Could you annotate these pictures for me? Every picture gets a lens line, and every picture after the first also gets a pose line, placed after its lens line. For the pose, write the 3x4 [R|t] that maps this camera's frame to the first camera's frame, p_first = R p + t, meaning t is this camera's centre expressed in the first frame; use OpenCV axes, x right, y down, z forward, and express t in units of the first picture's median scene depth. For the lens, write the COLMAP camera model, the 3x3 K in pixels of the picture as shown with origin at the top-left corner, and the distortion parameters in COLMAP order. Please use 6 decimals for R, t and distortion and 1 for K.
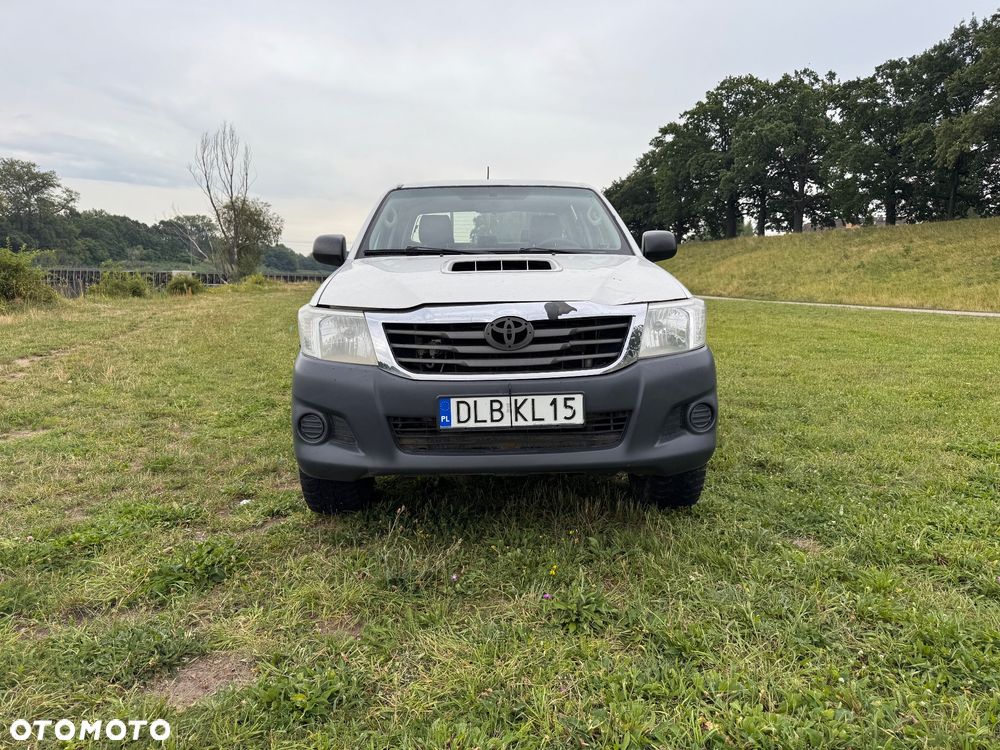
lens RADIAL K [[726.9, 0, 513.4], [0, 726.9, 394.0], [0, 0, 1]] dist [0.006841, -0.002169]
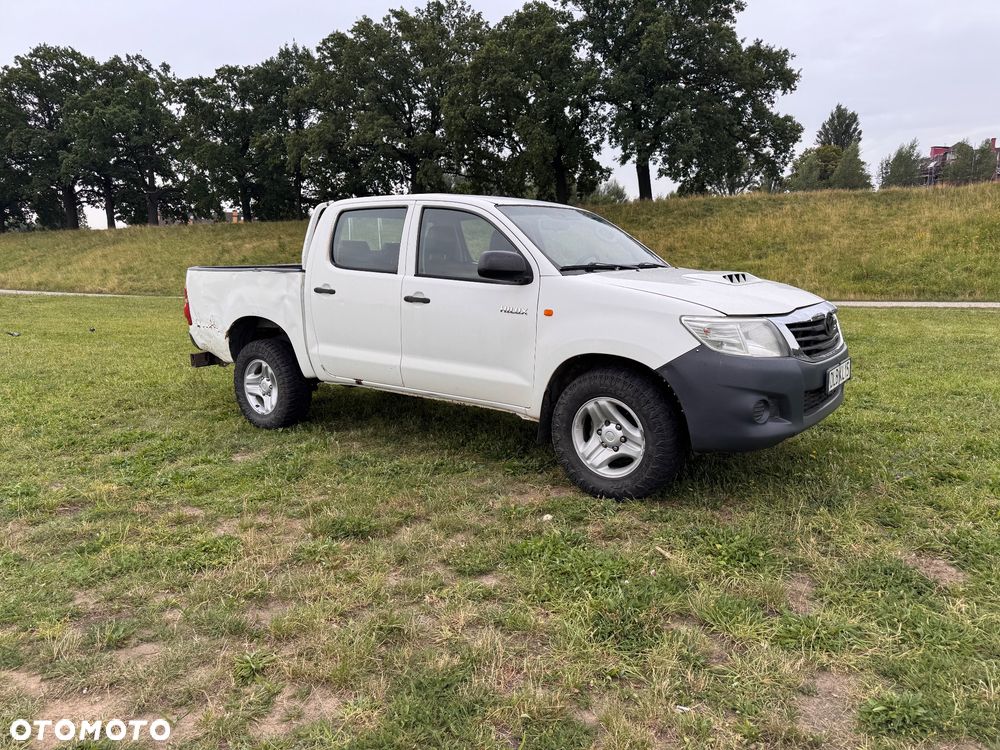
lens RADIAL K [[721.8, 0, 501.6], [0, 721.8, 389.2], [0, 0, 1]] dist [0.039857, -0.022547]
pose [[0.646143, -0.137823, 0.750669, -0.087899], [0.134686, 0.988715, 0.065597, -0.007818], [-0.751238, 0.058720, 0.657414, 0.029650]]
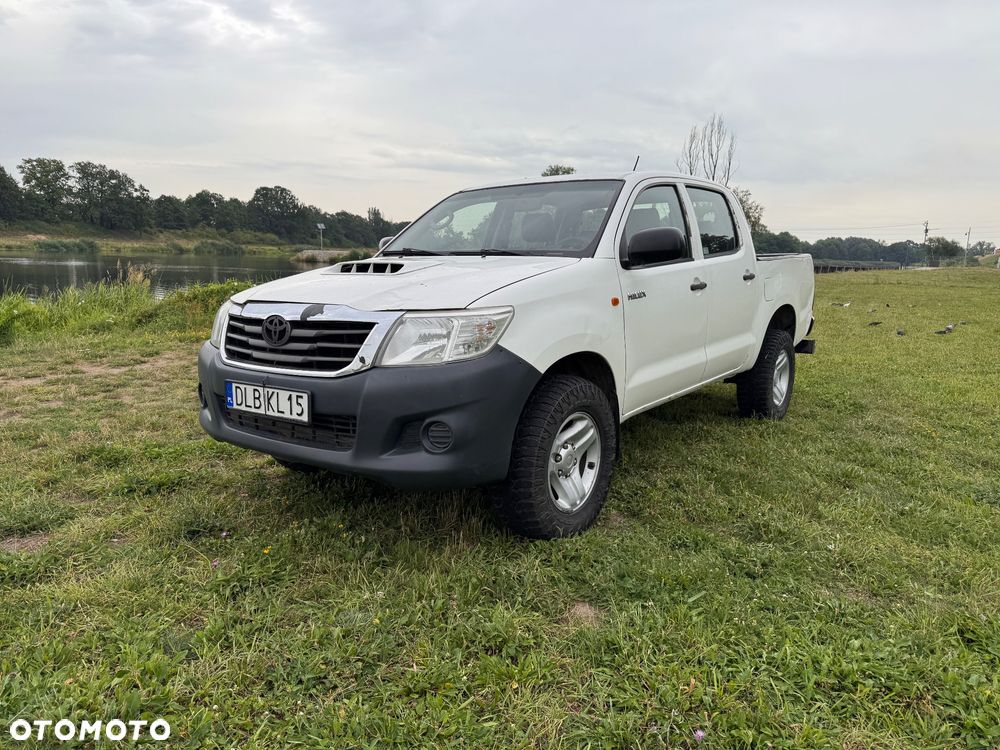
lens RADIAL K [[719.4, 0, 497.6], [0, 719.4, 401.2], [0, 0, 1]] dist [0.055991, -0.045590]
pose [[0.773876, 0.131505, -0.619533, 0.052297], [-0.116005, 0.991089, 0.065469, -0.004892], [0.622622, 0.021204, 0.782235, 0.019822]]
